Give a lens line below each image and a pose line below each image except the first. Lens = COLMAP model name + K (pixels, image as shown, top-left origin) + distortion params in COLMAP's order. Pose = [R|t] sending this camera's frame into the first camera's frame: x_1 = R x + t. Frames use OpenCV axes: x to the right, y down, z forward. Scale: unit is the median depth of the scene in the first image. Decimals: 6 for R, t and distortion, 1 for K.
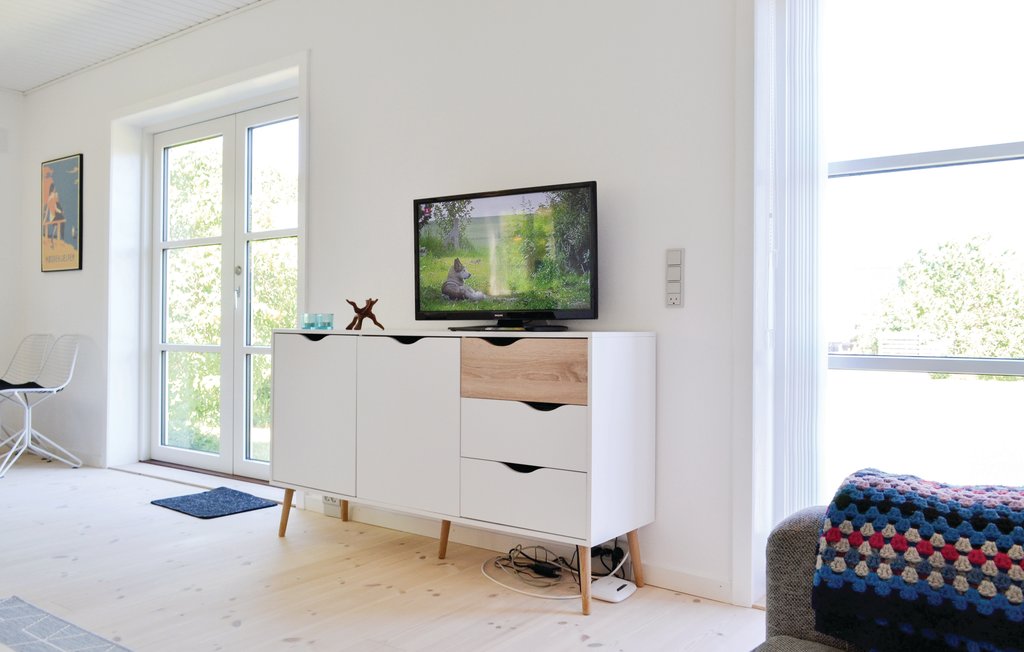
lens RADIAL K [[816.5, 0, 512.7], [0, 816.5, 314.1], [0, 0, 1]] dist [-0.006835, 0.004627]
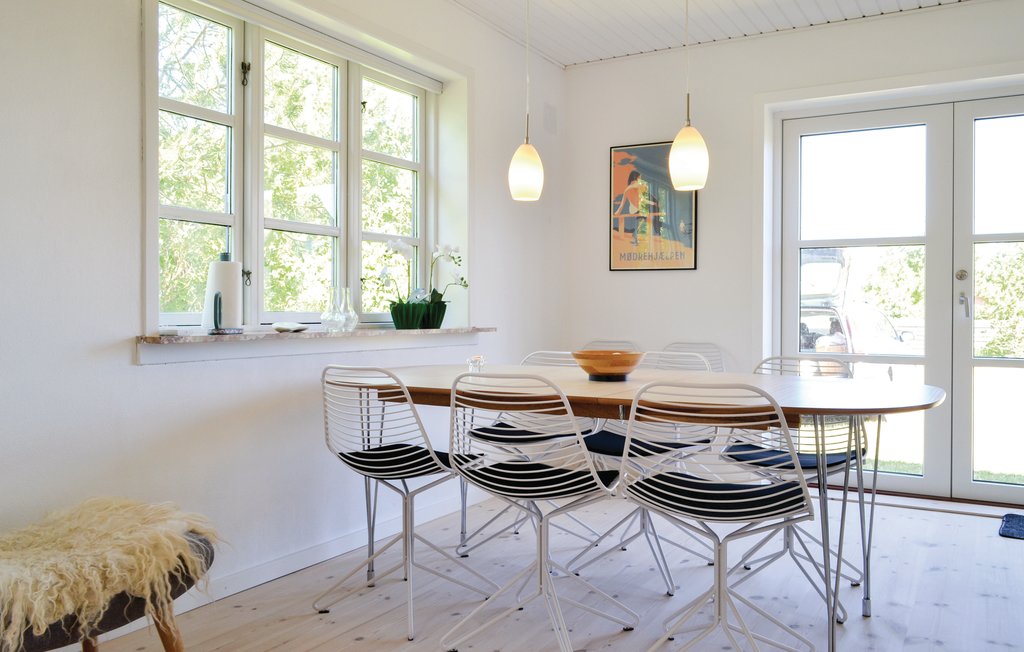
lens RADIAL K [[838.7, 0, 512.8], [0, 838.7, 314.3], [0, 0, 1]] dist [0.003613, 0.007018]
pose [[0.992818, 0.001213, 0.119629, -1.542281], [-0.003719, 0.999778, 0.020722, -0.044555], [-0.119577, -0.021018, 0.992602, 0.206562]]
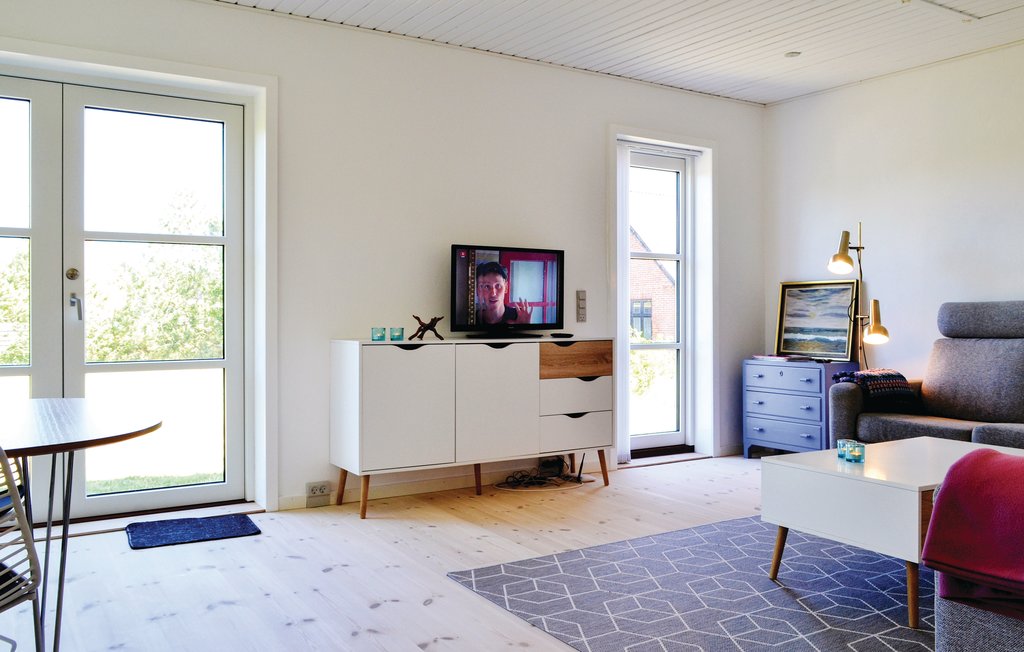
lens RADIAL K [[838.7, 0, 512.8], [0, 838.7, 314.3], [0, 0, 1]] dist [0.003613, 0.007018]
pose [[0.358085, -0.004751, 0.933677, -1.592238], [-0.010646, 0.999901, 0.009171, -0.041176], [-0.933628, -0.013224, 0.357999, 0.442381]]
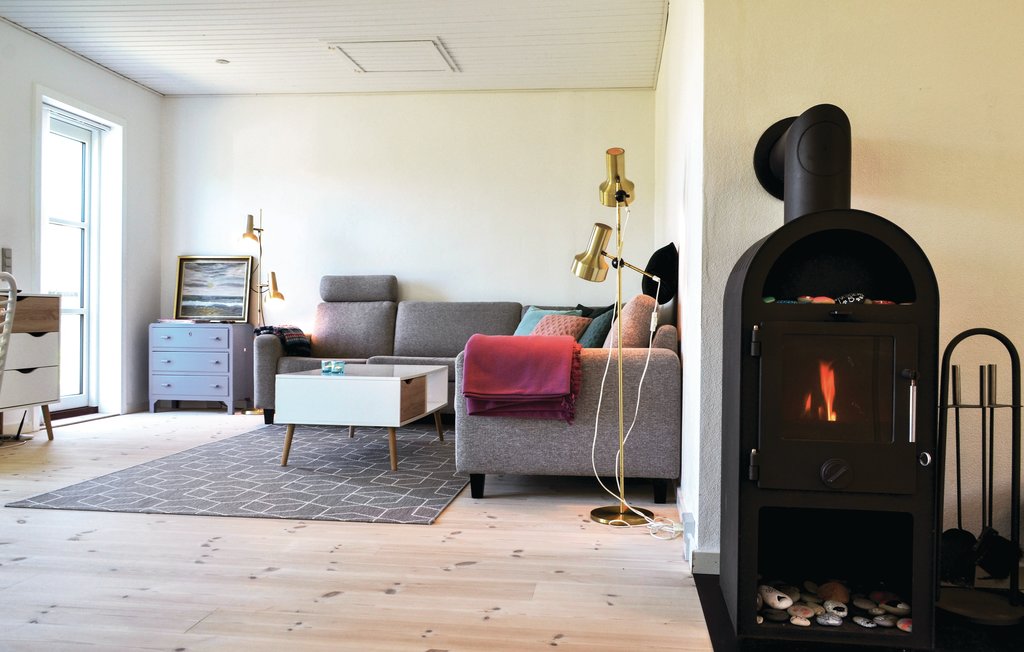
lens RADIAL K [[838.7, 0, 512.8], [0, 838.7, 314.3], [0, 0, 1]] dist [0.003613, 0.007018]
pose [[-0.481196, -0.005015, 0.876599, -1.919533], [-0.024391, 0.999673, -0.007670, 0.050945], [-0.876274, -0.025072, -0.481161, 0.878205]]
